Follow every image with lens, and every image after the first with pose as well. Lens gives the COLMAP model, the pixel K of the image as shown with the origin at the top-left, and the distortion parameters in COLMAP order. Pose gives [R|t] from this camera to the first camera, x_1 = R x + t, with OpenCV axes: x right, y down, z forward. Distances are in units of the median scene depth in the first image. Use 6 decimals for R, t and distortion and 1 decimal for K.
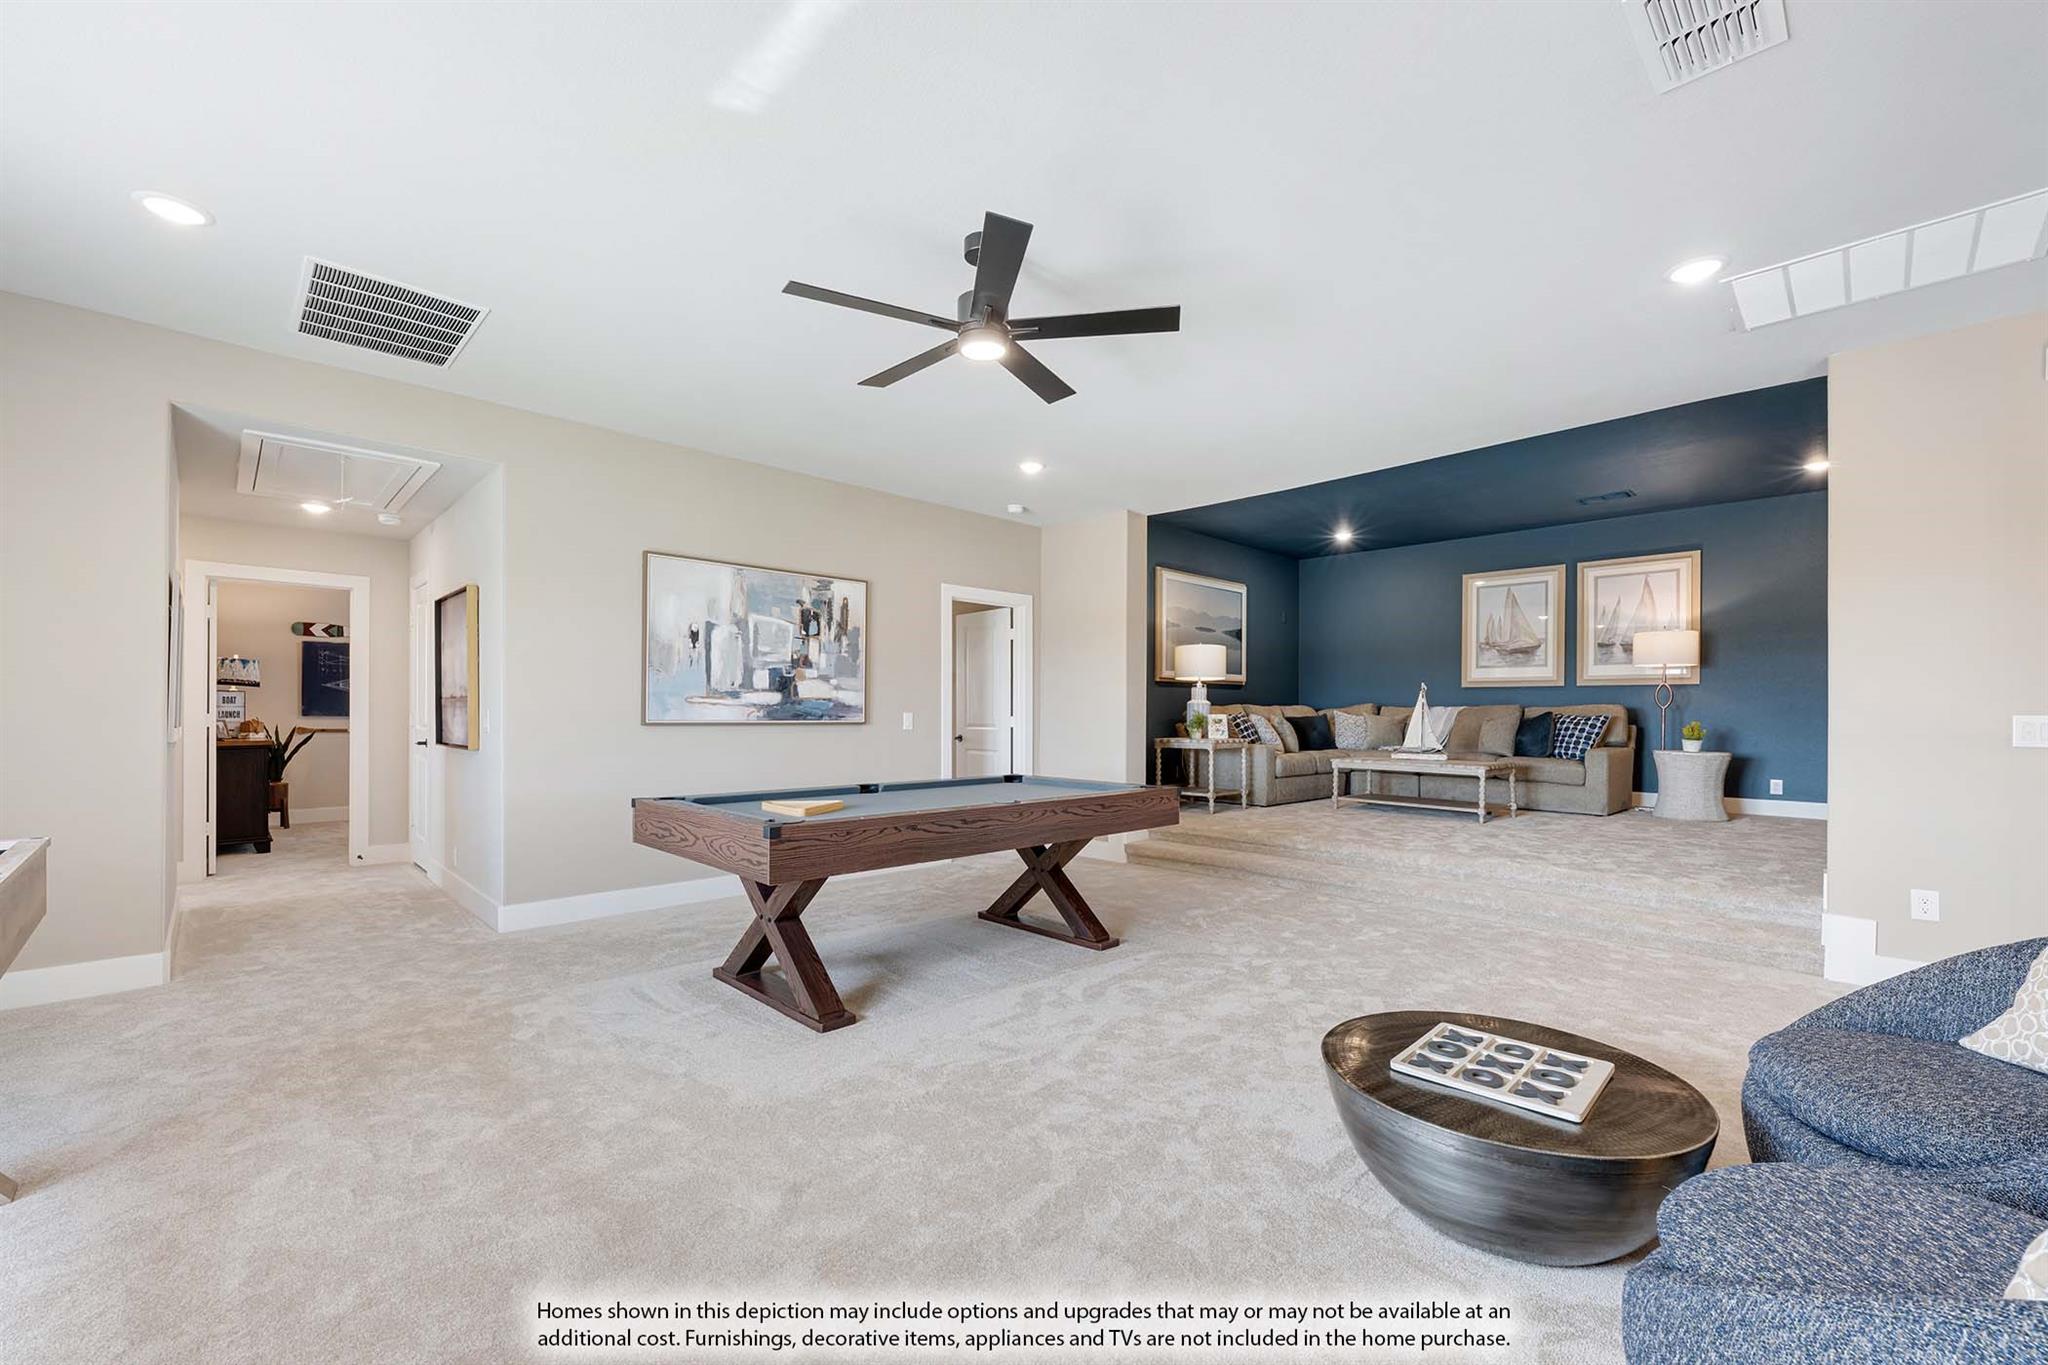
lens RADIAL K [[838.6, 0, 1024.6], [0, 838.6, 711.7], [0, 0, 1]] dist [-0.000317, -0.000022]
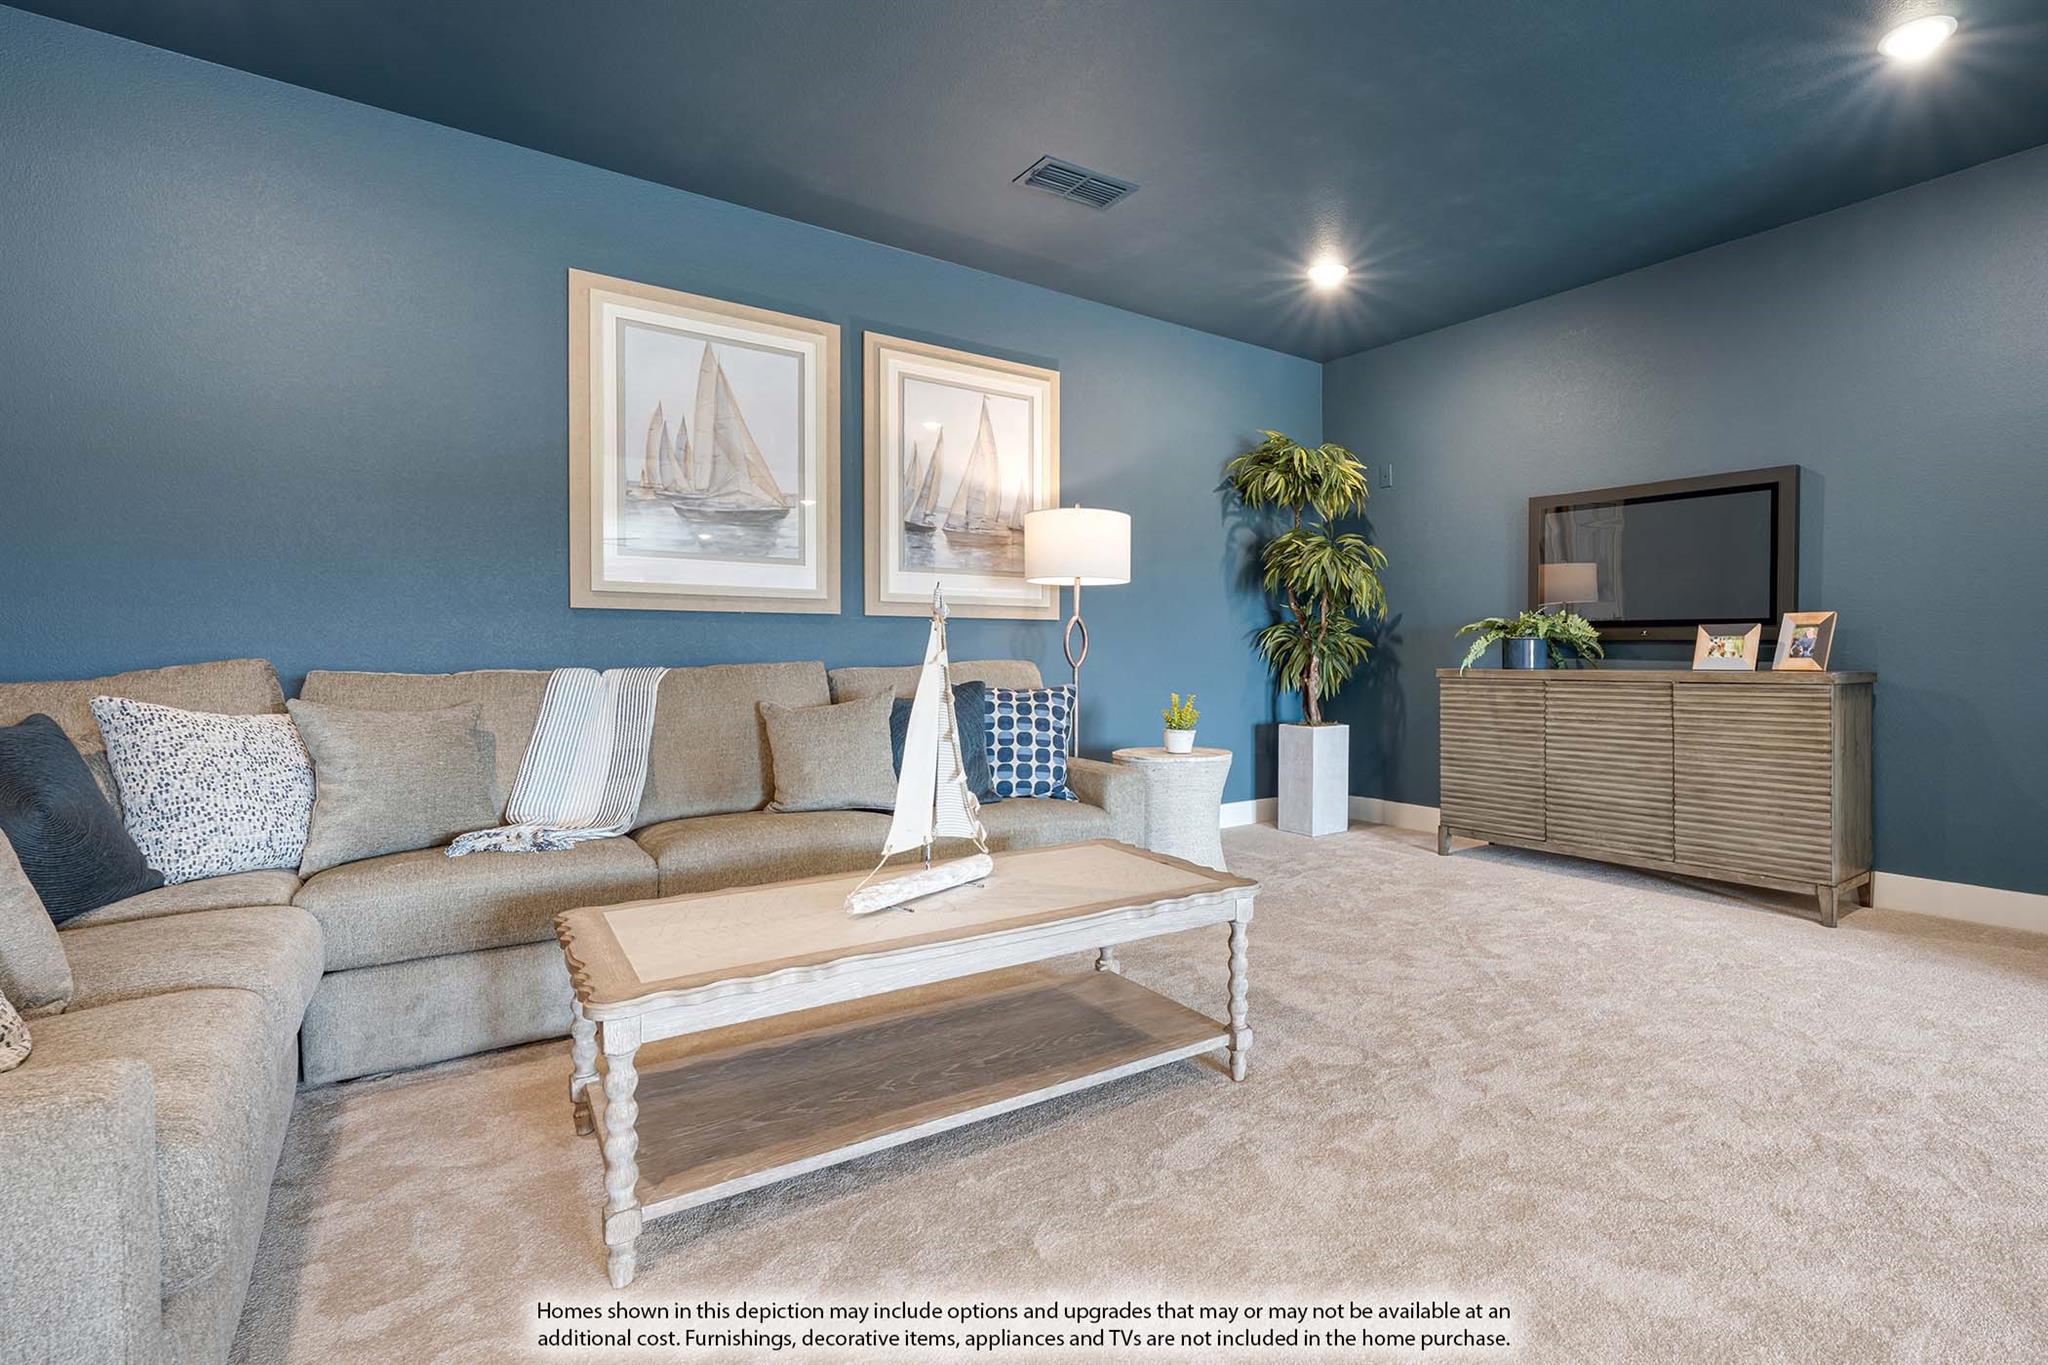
lens RADIAL K [[991.3, 0, 1218.7], [0, 991.3, 659.9], [0, 0, 1]] dist [-0.001850, -0.000081]
pose [[0.060343, -0.013961, 0.998080, 0.170128], [0.002977, 0.999900, 0.013807, -0.015441], [-0.998173, 0.002138, 0.060378, 0.839825]]
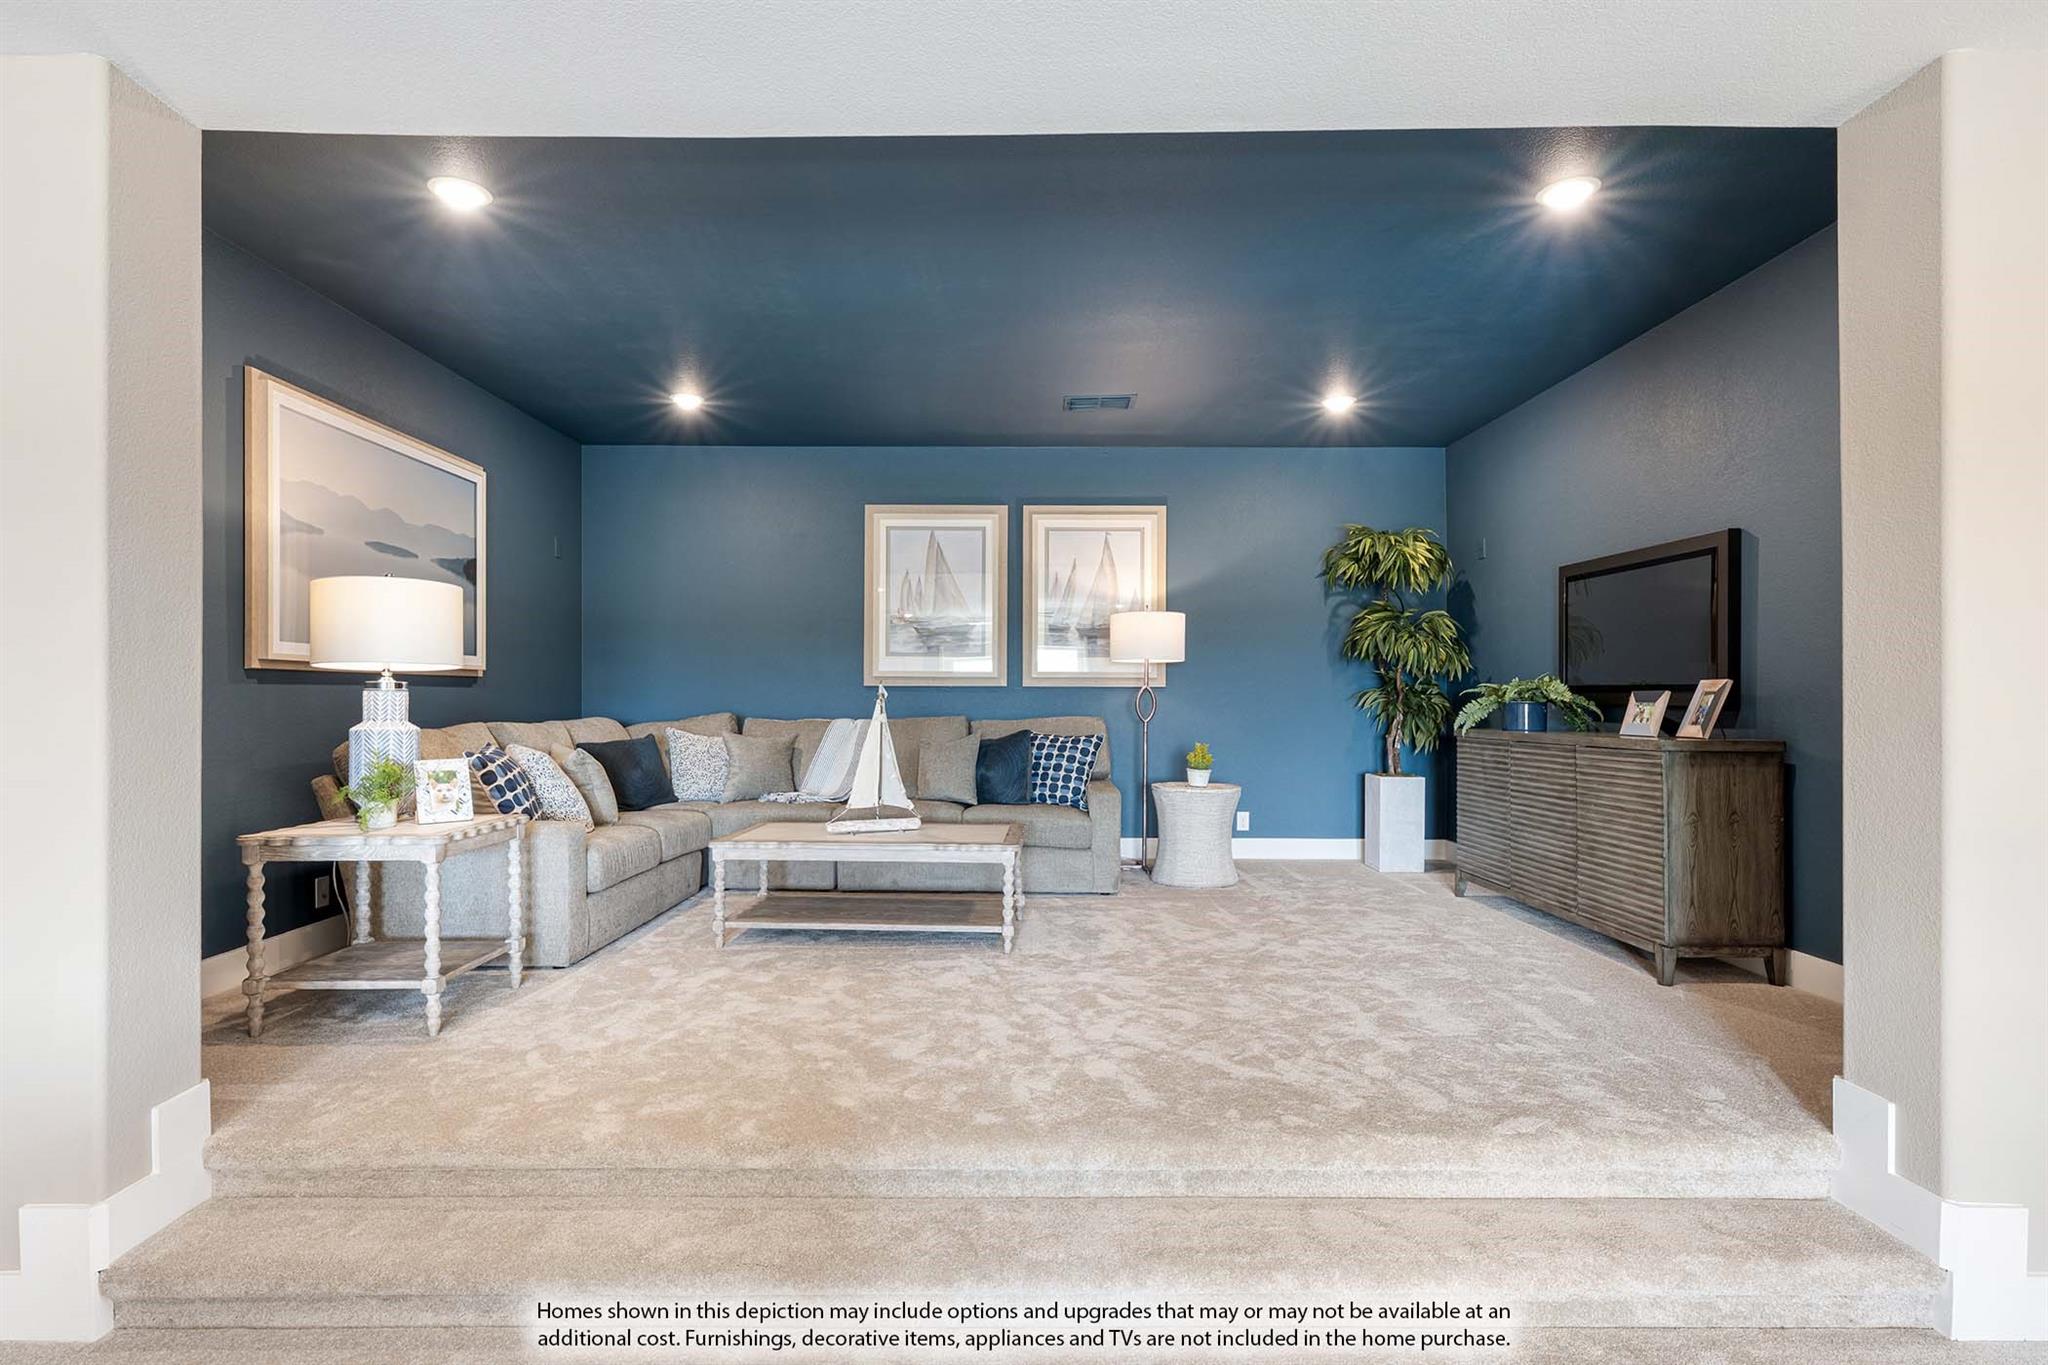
lens RADIAL K [[1000.9, 0, 1012.1], [0, 1000.9, 700.1], [0, 0, 1]] dist [0.001747, 0.000411]
pose [[0.698667, -0.004732, 0.715432, 0.079719], [0.003501, 0.999989, 0.003195, -0.024207], [-0.715439, 0.000272, 0.698676, 0.471698]]
